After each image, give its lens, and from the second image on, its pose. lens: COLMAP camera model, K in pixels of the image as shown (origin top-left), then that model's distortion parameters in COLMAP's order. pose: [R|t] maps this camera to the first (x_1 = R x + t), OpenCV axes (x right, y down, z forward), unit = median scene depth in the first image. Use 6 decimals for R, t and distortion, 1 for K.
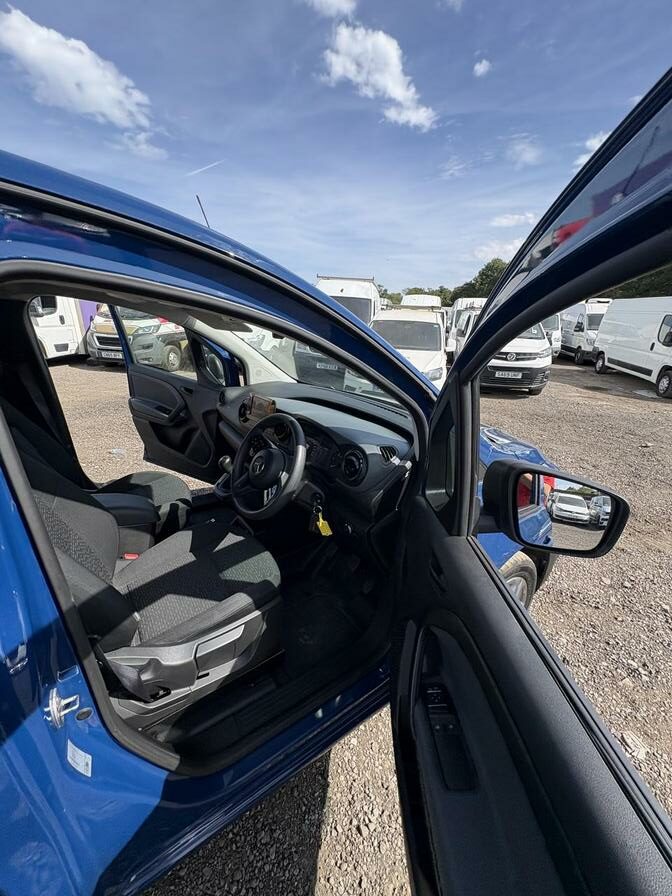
lens RADIAL K [[355.5, 0, 335.6], [0, 355.5, 434.7], [0, 0, 1]] dist [-0.001072, 0.000501]
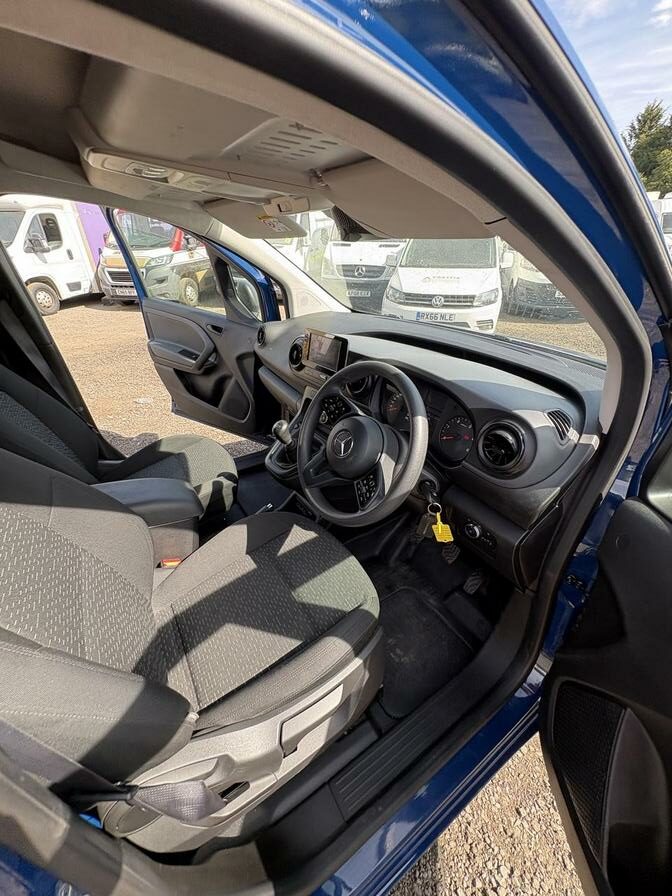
lens RADIAL K [[355.5, 0, 327.1], [0, 355.5, 435.5], [0, 0, 1]] dist [-0.001072, 0.000501]
pose [[0.996186, -0.016248, -0.085727, -0.154969], [0.031688, 0.982794, 0.181968, -0.039546], [0.081295, -0.183991, 0.979560, 0.293433]]
